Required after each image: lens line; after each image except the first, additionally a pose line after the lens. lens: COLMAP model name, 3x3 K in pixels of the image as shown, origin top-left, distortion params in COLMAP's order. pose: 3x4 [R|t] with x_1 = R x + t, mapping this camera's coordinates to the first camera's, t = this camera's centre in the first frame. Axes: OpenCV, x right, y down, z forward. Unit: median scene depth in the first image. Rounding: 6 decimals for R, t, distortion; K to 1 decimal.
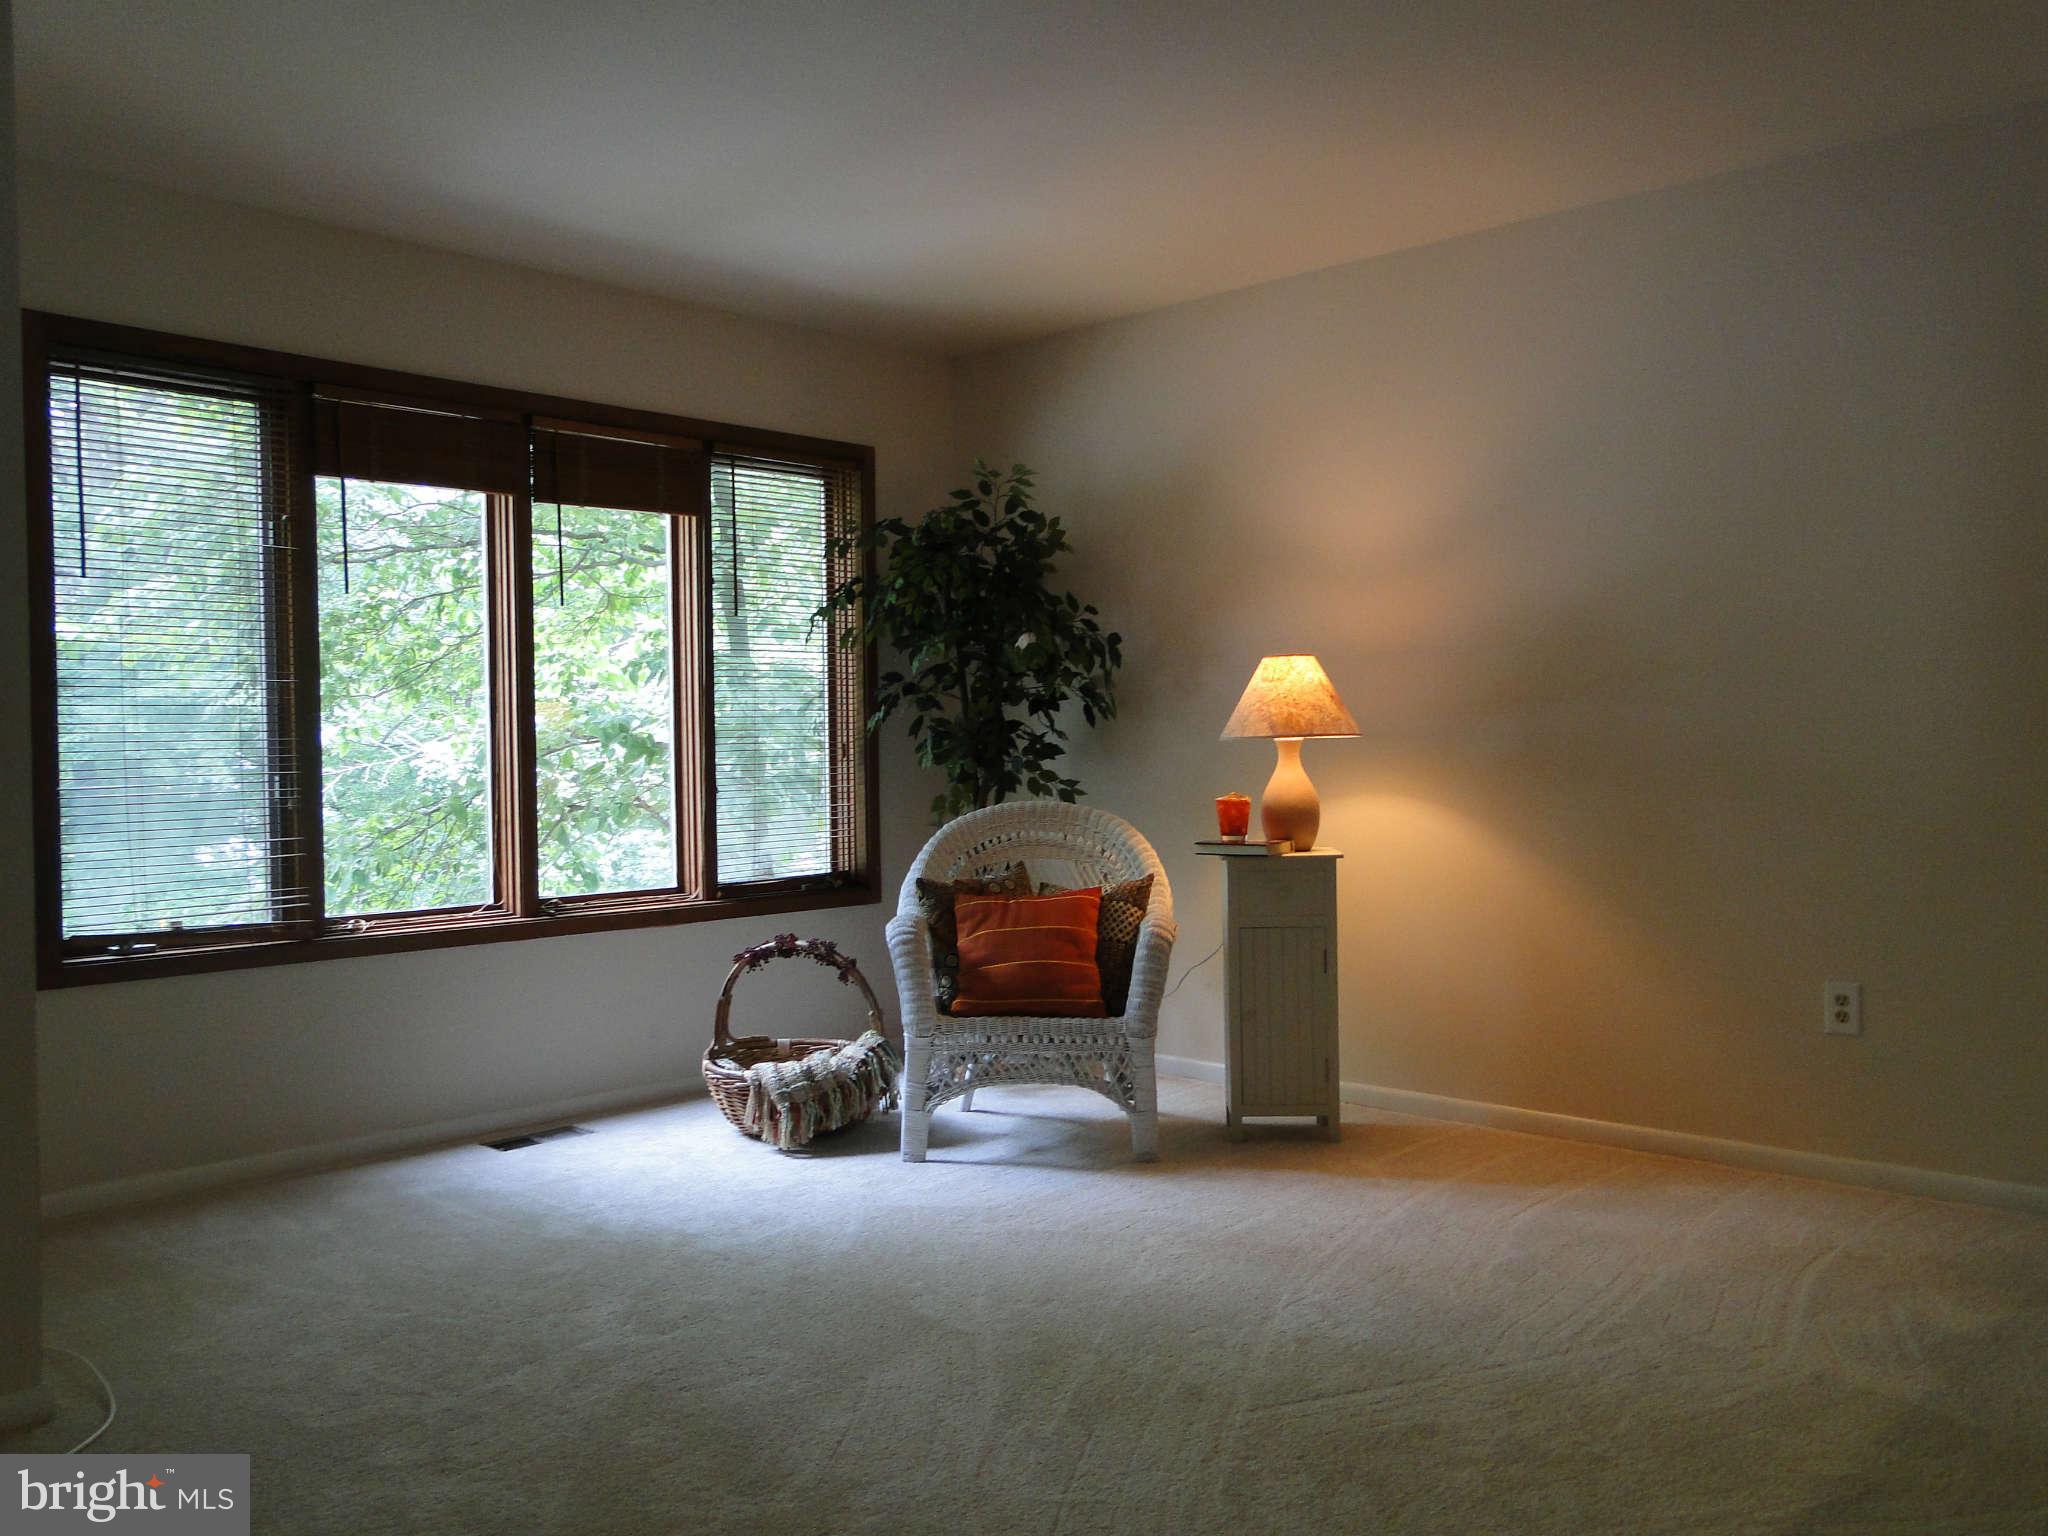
lens RADIAL K [[1705.1, 0, 1038.4], [0, 1705.1, 766.6], [0, 0, 1]] dist [0.007681, -0.004002]
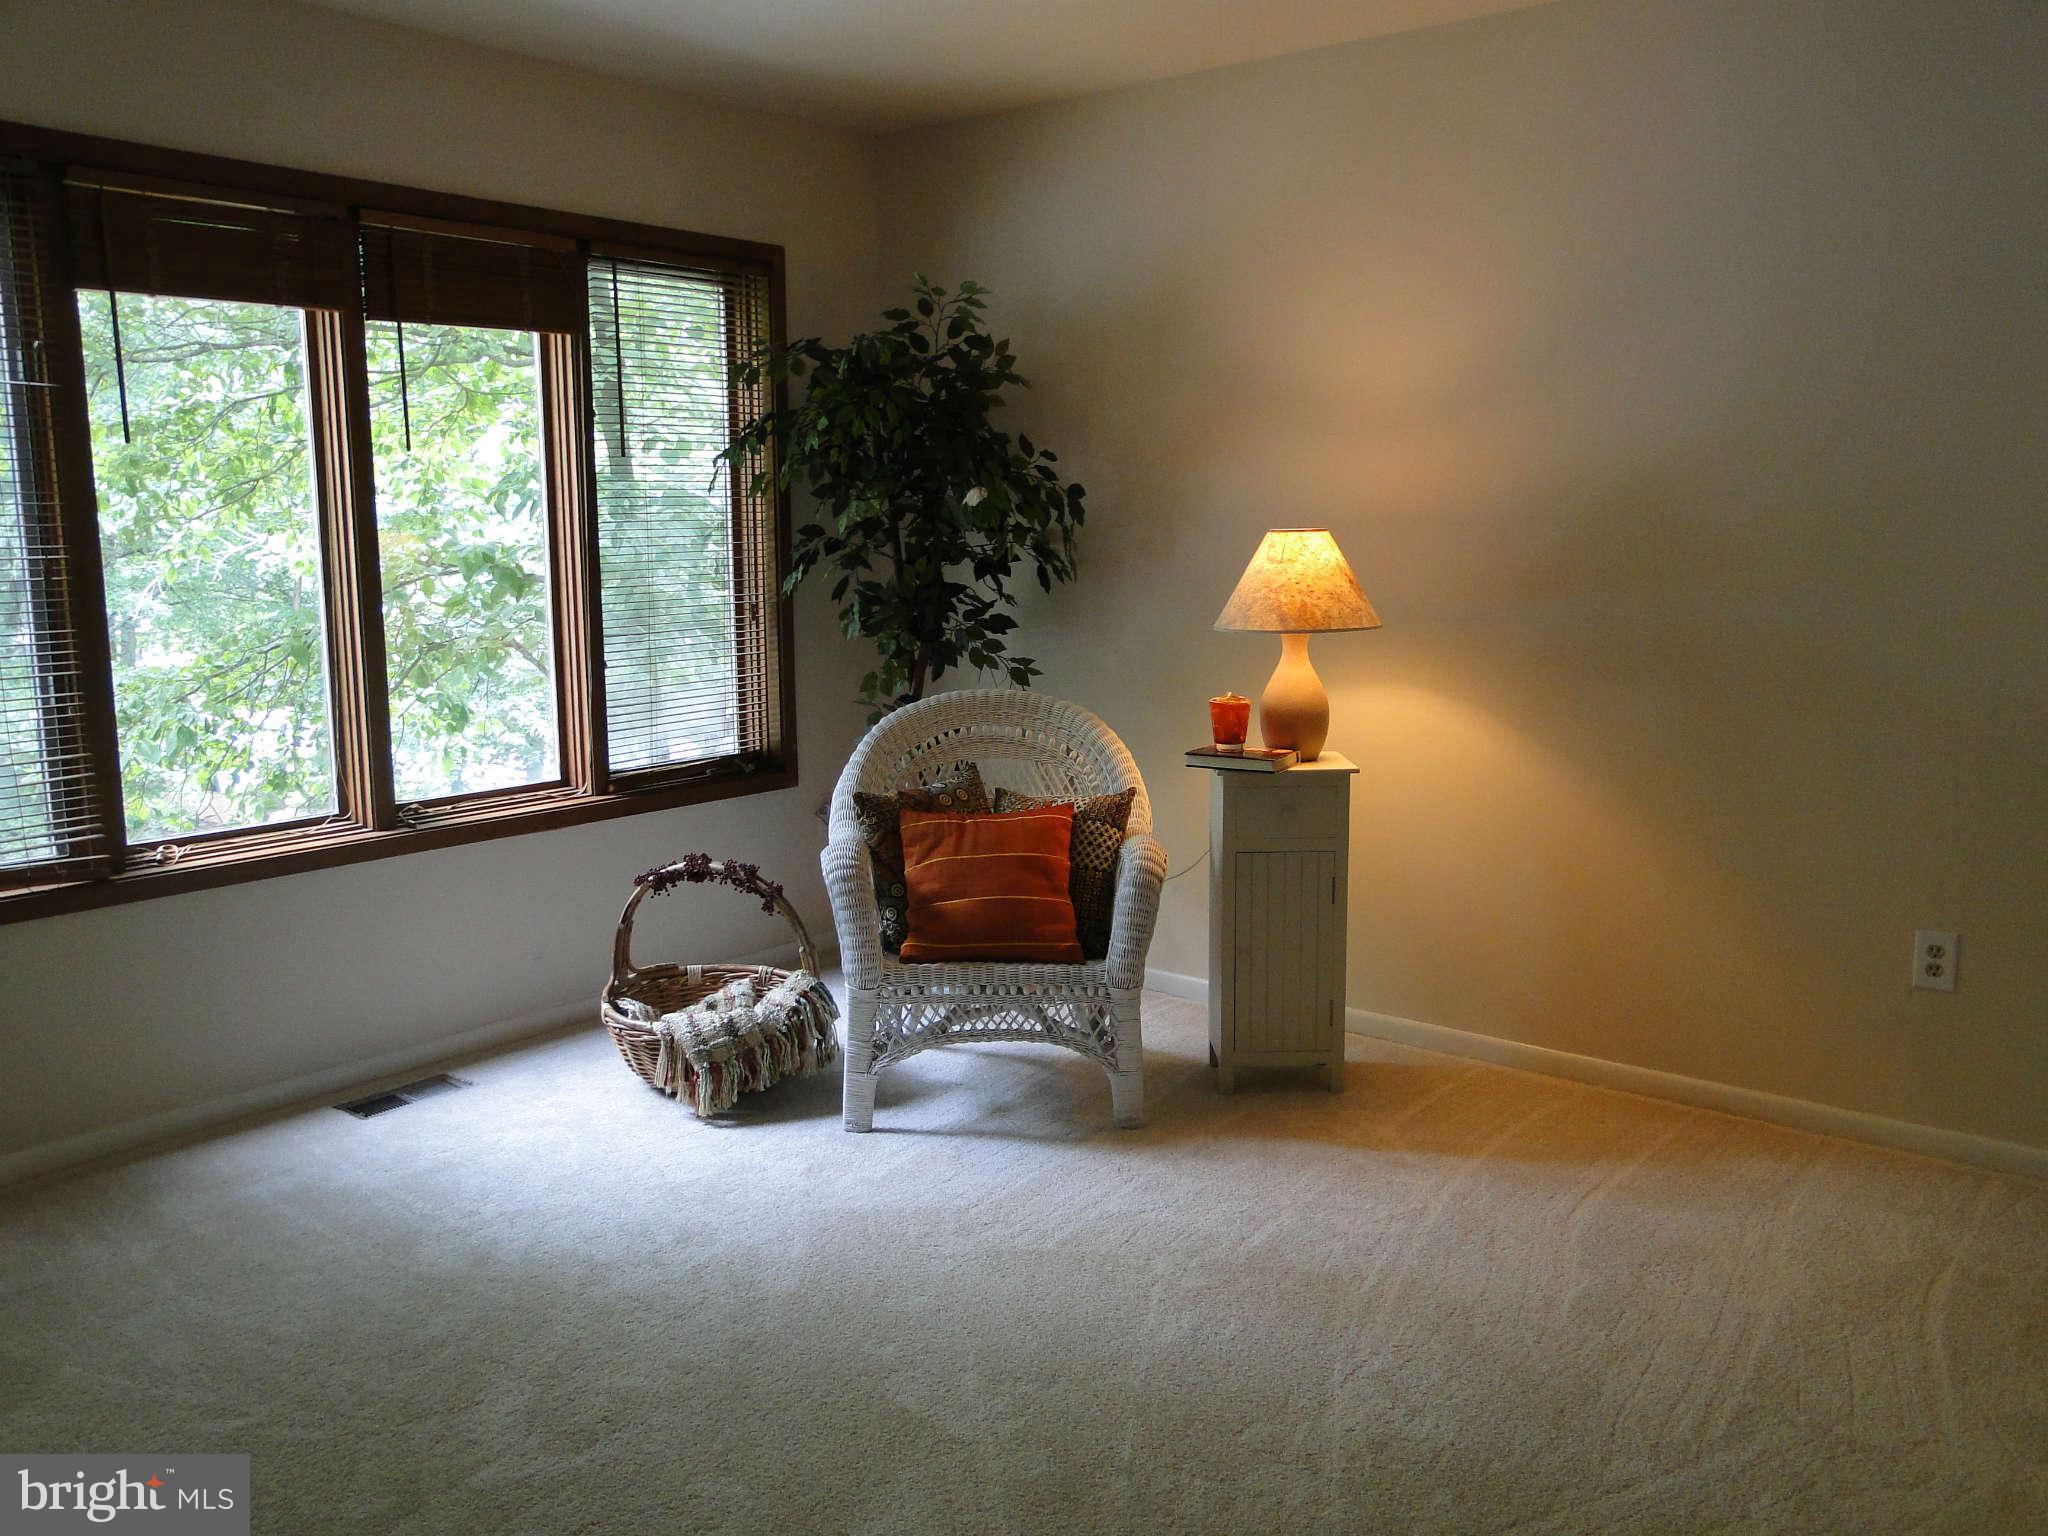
lens RADIAL K [[1705.1, 0, 1038.4], [0, 1705.1, 766.6], [0, 0, 1]] dist [0.007681, -0.004002]
pose [[0.997179, -0.002164, 0.075022, -0.044189], [-0.008071, 0.990695, 0.135858, -0.062524], [-0.074618, -0.136080, 0.987884, 0.164706]]
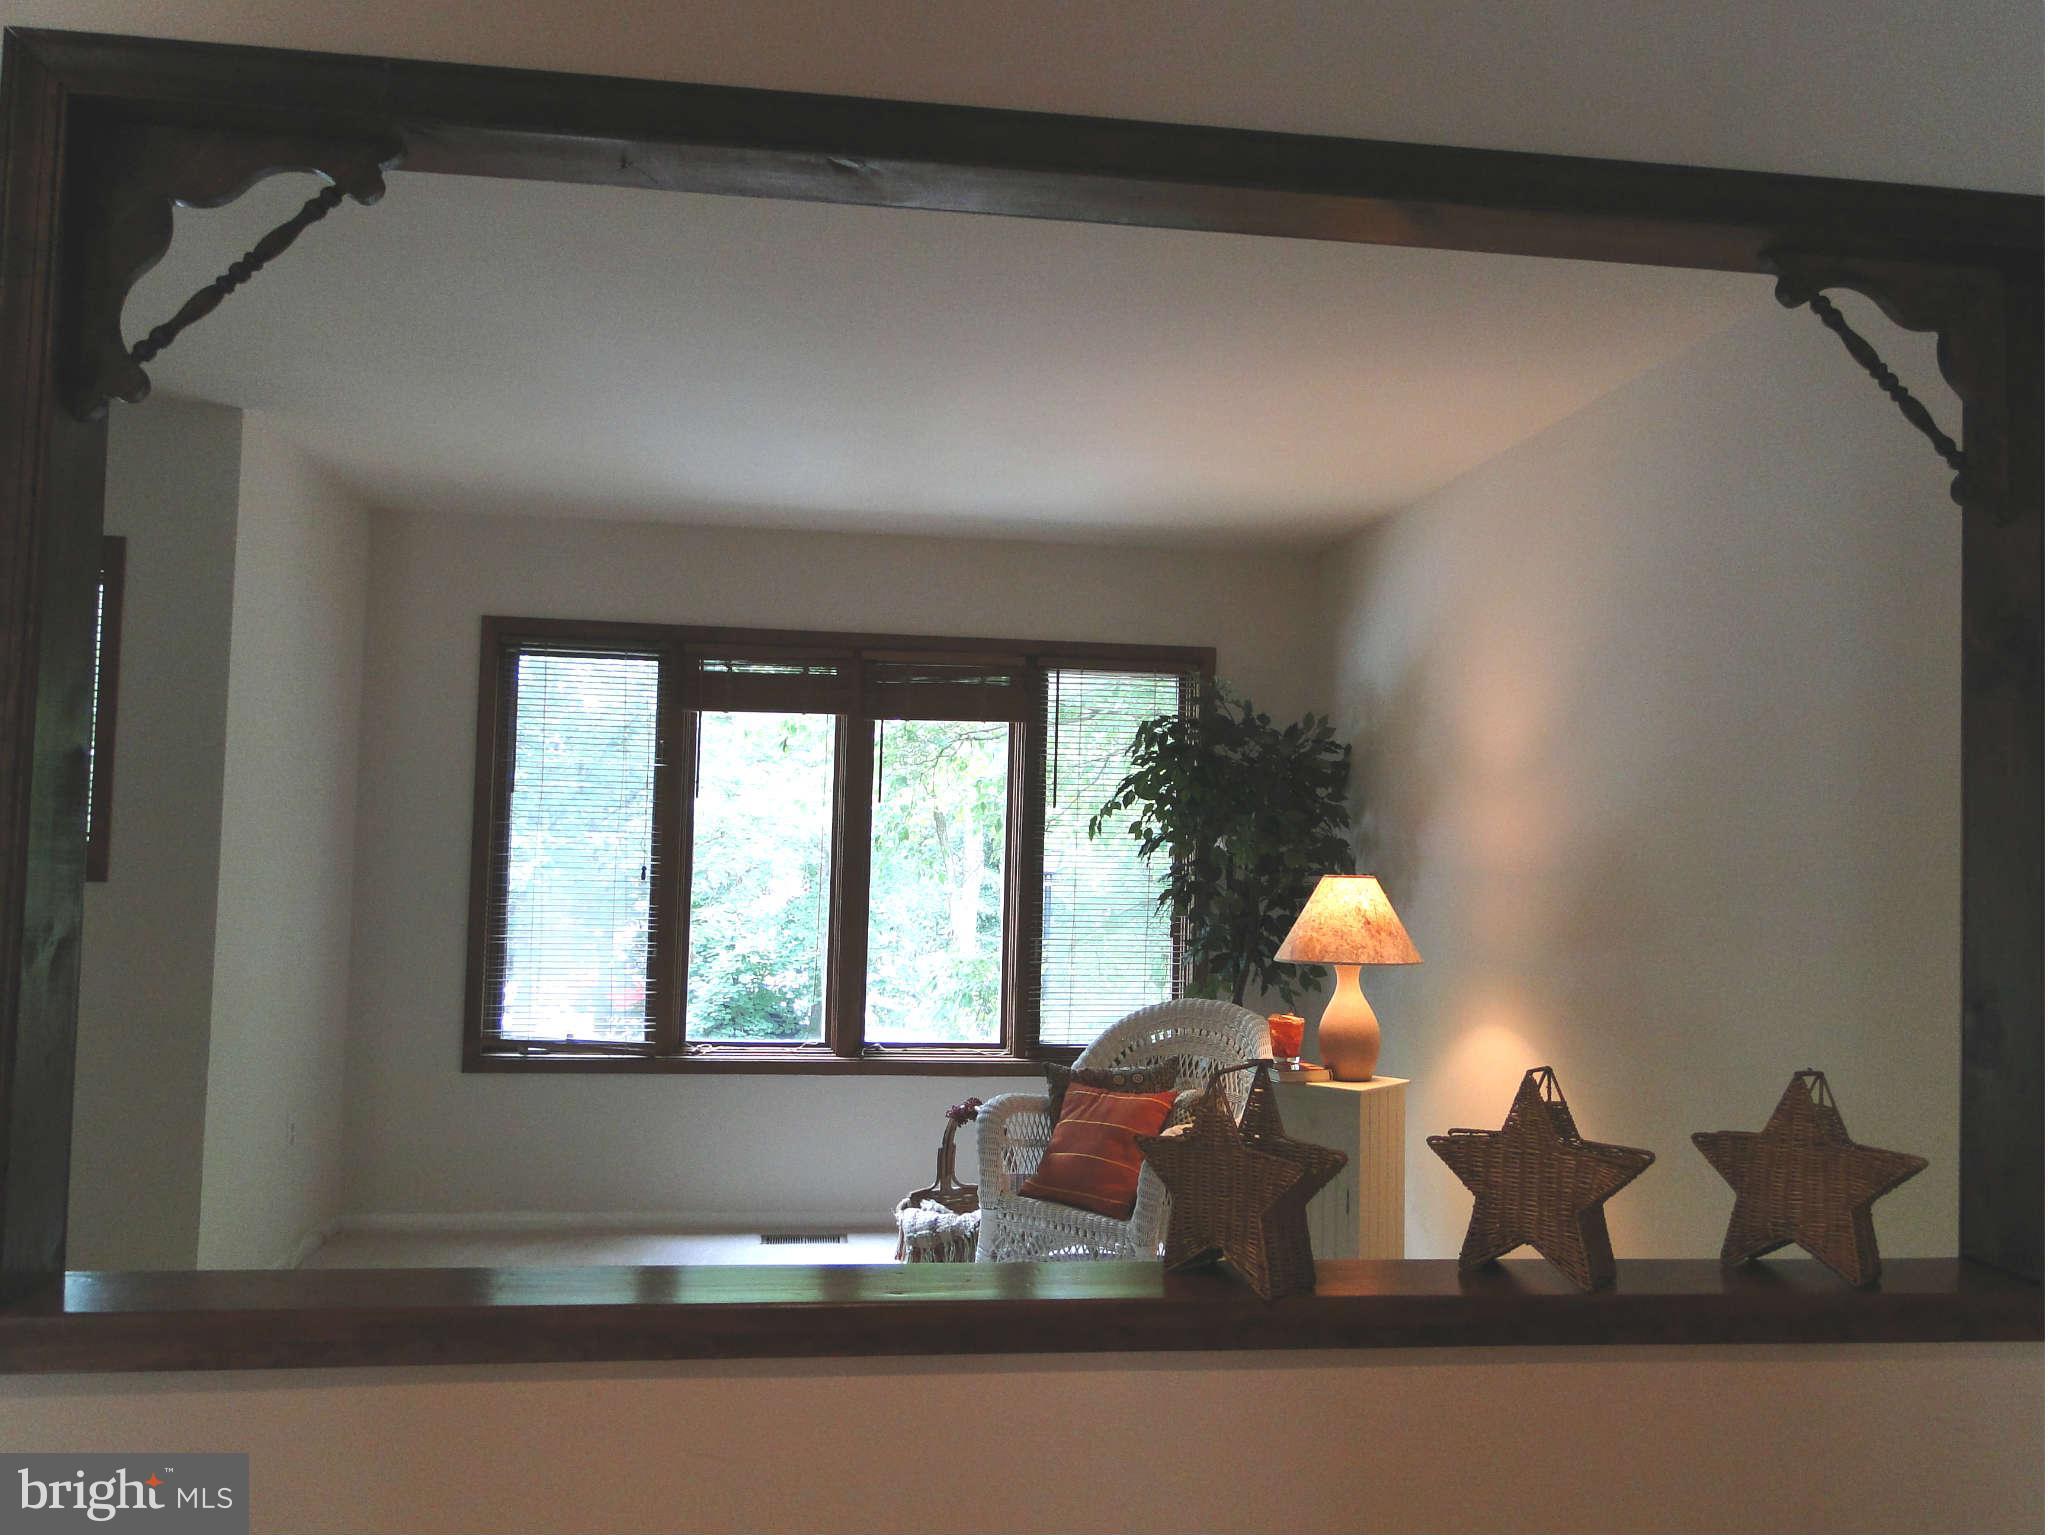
lens RADIAL K [[1705.1, 0, 1038.4], [0, 1705.1, 766.1], [0, 0, 1]] dist [0.007681, -0.004002]
pose [[0.769967, 0.003973, -0.638072, 0.629219], [-0.041613, 0.998165, -0.044000, -0.076873], [0.636726, 0.060430, 0.768719, 0.143066]]
